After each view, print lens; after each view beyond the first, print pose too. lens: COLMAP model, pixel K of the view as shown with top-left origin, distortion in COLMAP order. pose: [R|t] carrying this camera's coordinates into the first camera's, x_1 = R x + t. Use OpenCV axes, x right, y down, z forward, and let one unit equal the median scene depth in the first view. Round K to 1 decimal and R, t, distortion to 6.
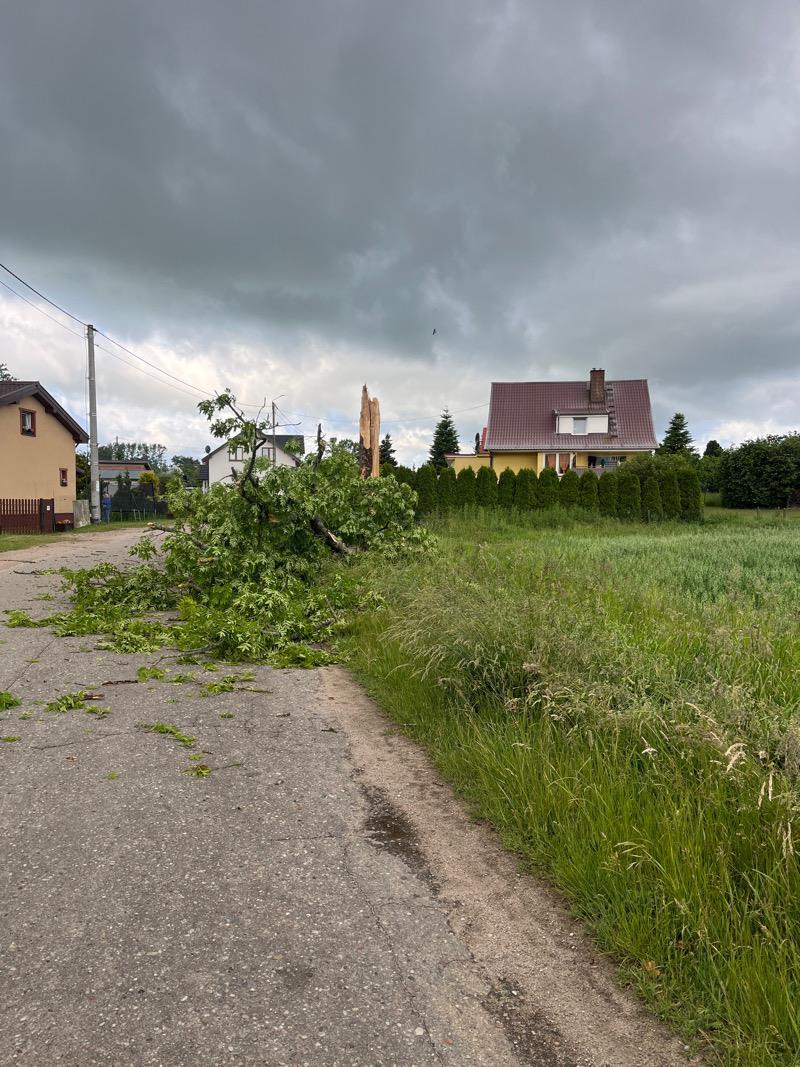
lens RADIAL K [[808.3, 0, 400.0], [0, 808.3, 533.5], [0, 0, 1]] dist [0.074912, -0.159555]
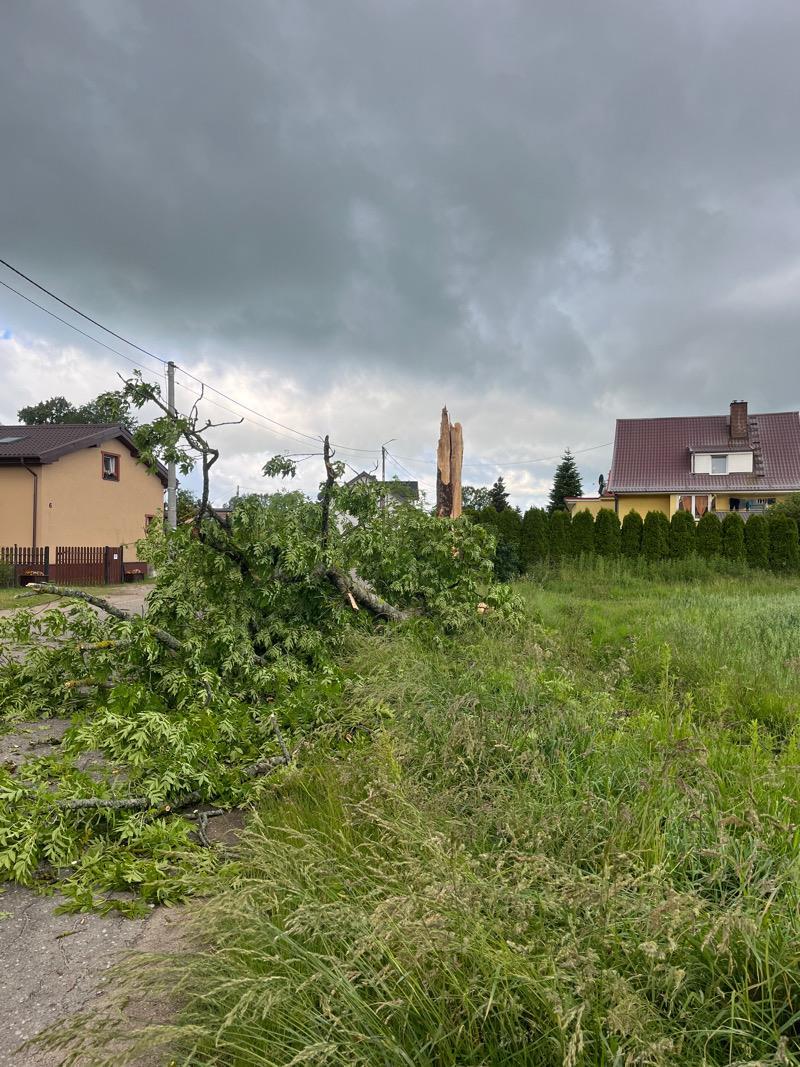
lens RADIAL K [[808.3, 0, 400.0], [0, 808.3, 533.5], [0, 0, 1]] dist [0.074912, -0.159555]
pose [[0.987972, -0.002276, -0.154616, 0.022220], [-0.006853, 0.998265, -0.058484, -0.004582], [0.154481, 0.058840, 0.986242, 0.112217]]
